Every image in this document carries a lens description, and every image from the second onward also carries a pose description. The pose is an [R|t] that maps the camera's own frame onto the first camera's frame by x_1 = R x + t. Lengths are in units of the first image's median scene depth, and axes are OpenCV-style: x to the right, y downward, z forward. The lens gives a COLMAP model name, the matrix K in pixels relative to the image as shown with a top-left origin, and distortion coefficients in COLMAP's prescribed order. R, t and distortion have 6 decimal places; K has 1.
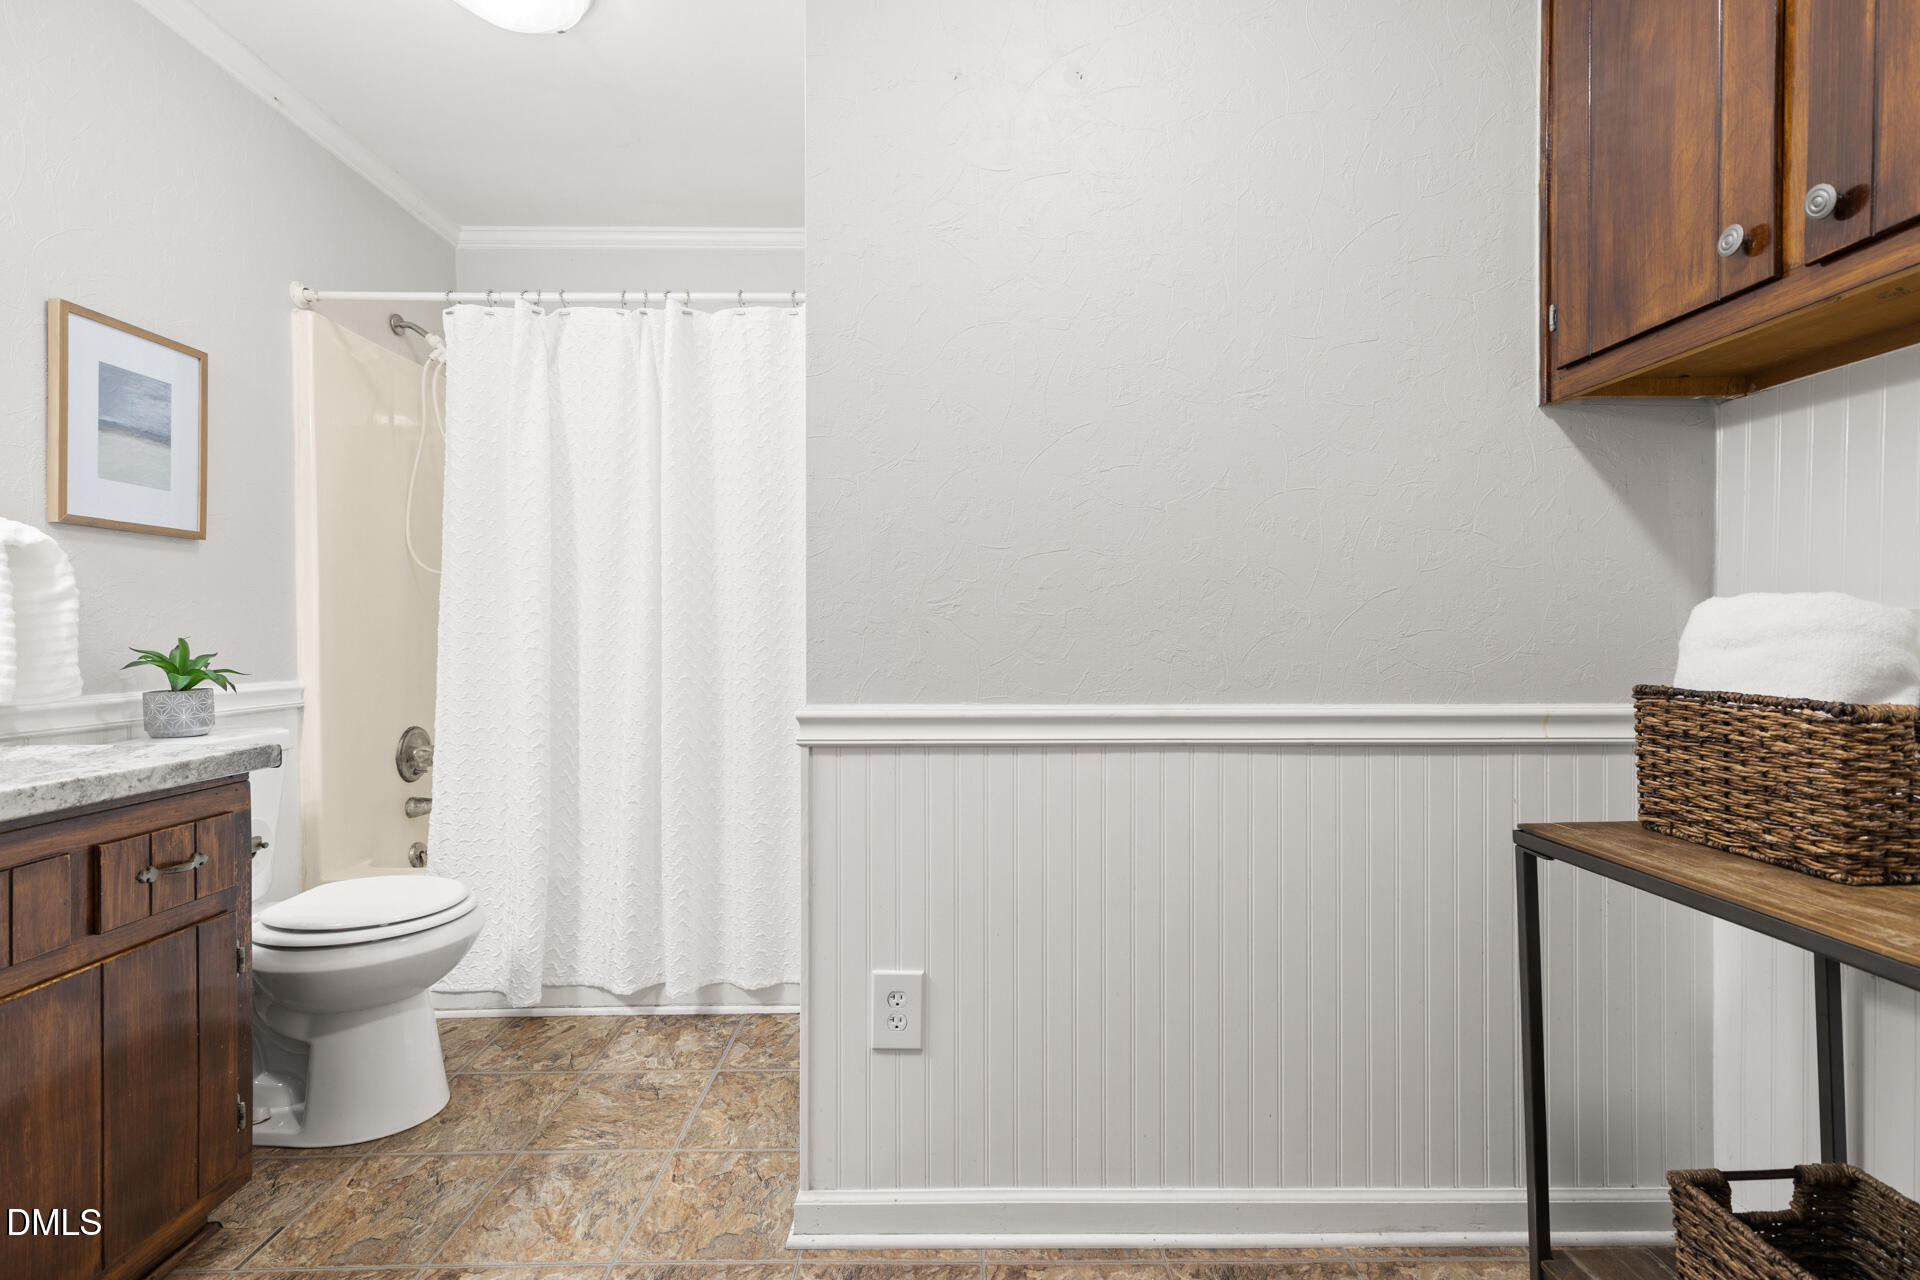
lens RADIAL K [[868.5, 0, 962.0], [0, 868.5, 626.4], [0, 0, 1]] dist [0.007303, -0.000141]
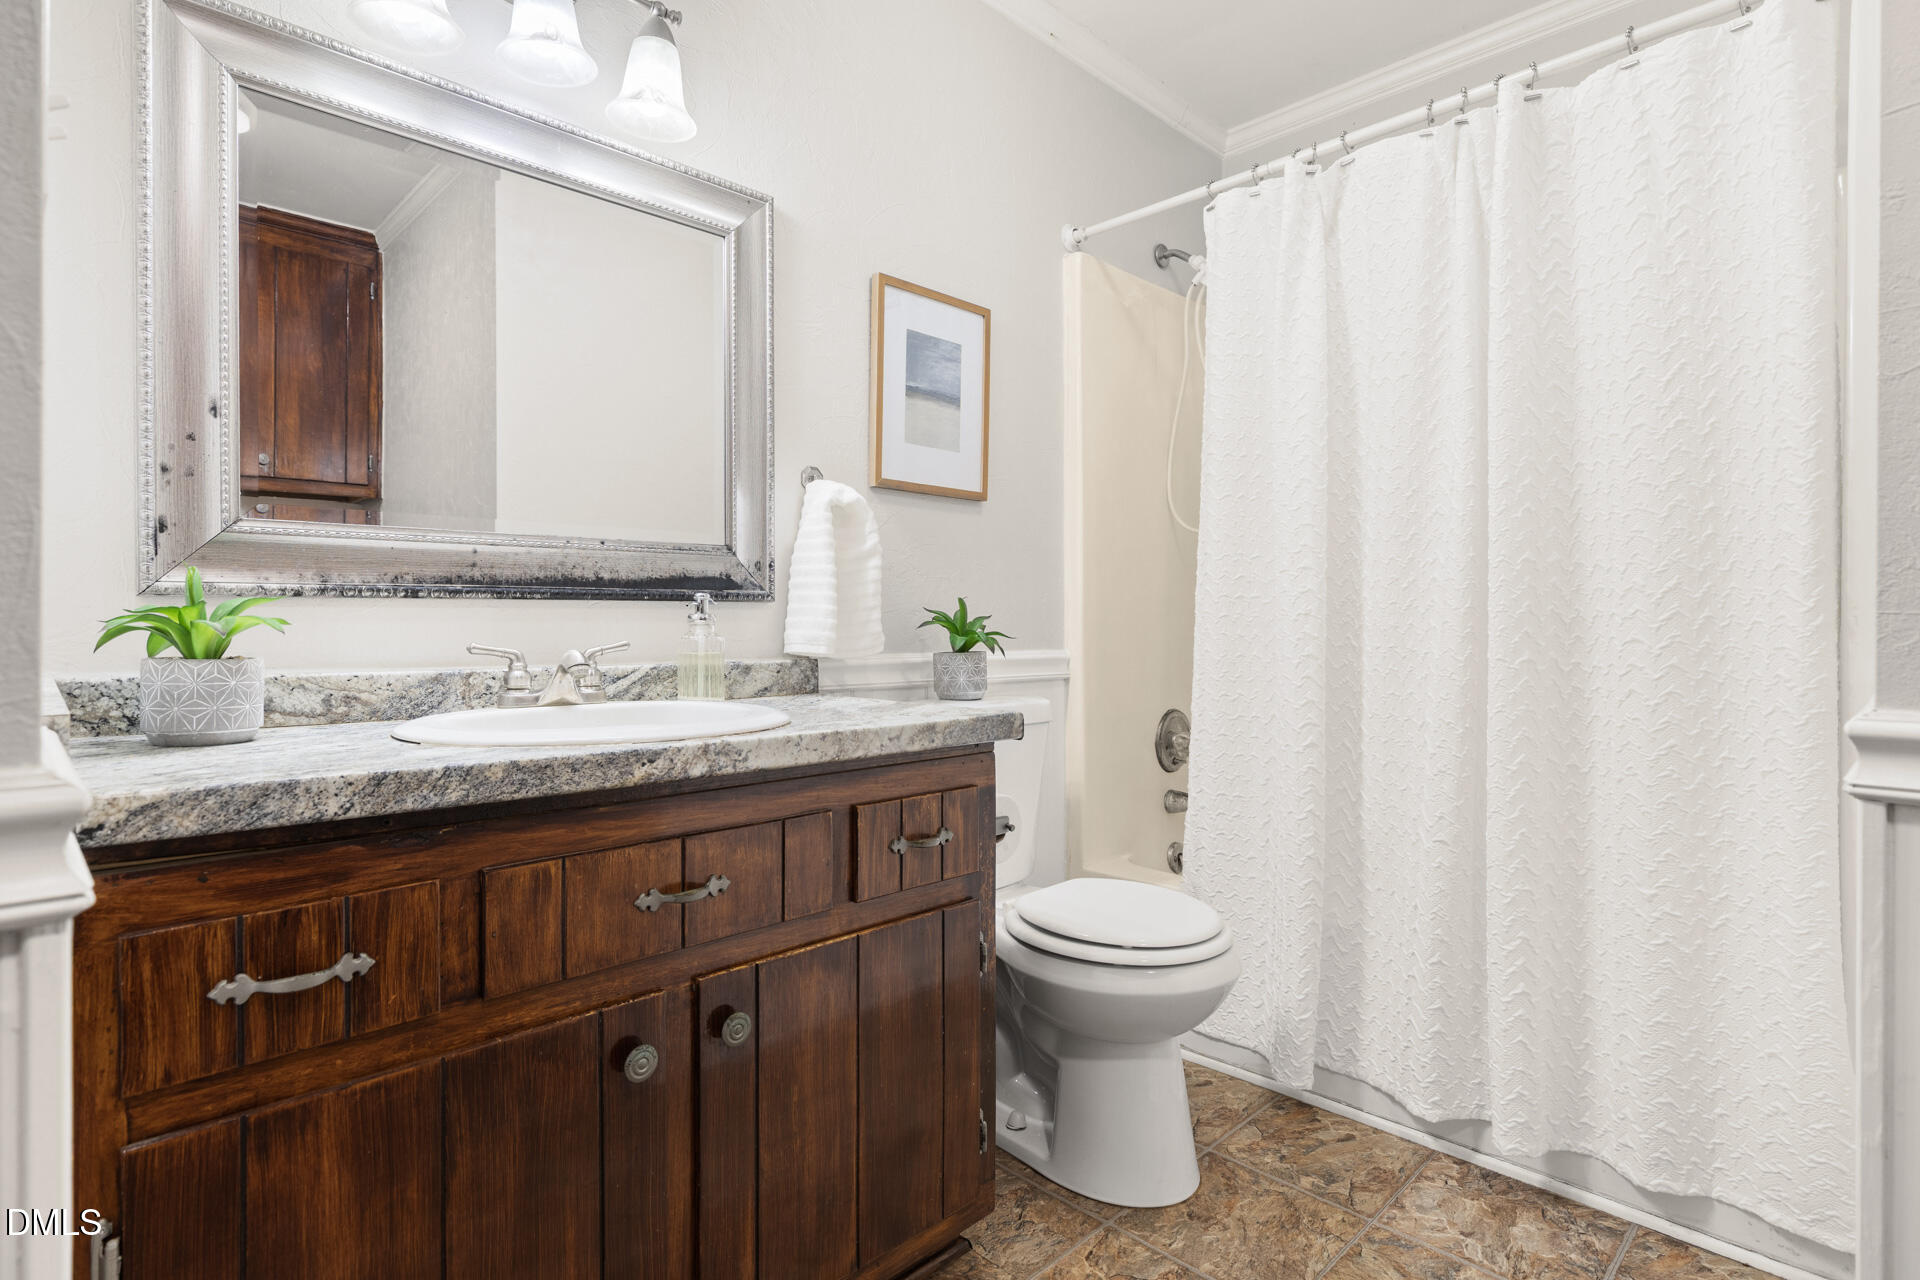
lens RADIAL K [[1002.1, 0, 962.4], [0, 1002.1, 624.6], [0, 0, 1]] dist [-0.000344, 0.000225]
pose [[0.707167, 0.010311, -0.706971, -0.098075], [-0.003714, 0.999934, 0.010868, 0.028432], [0.707036, -0.005059, 0.707159, 0.197719]]
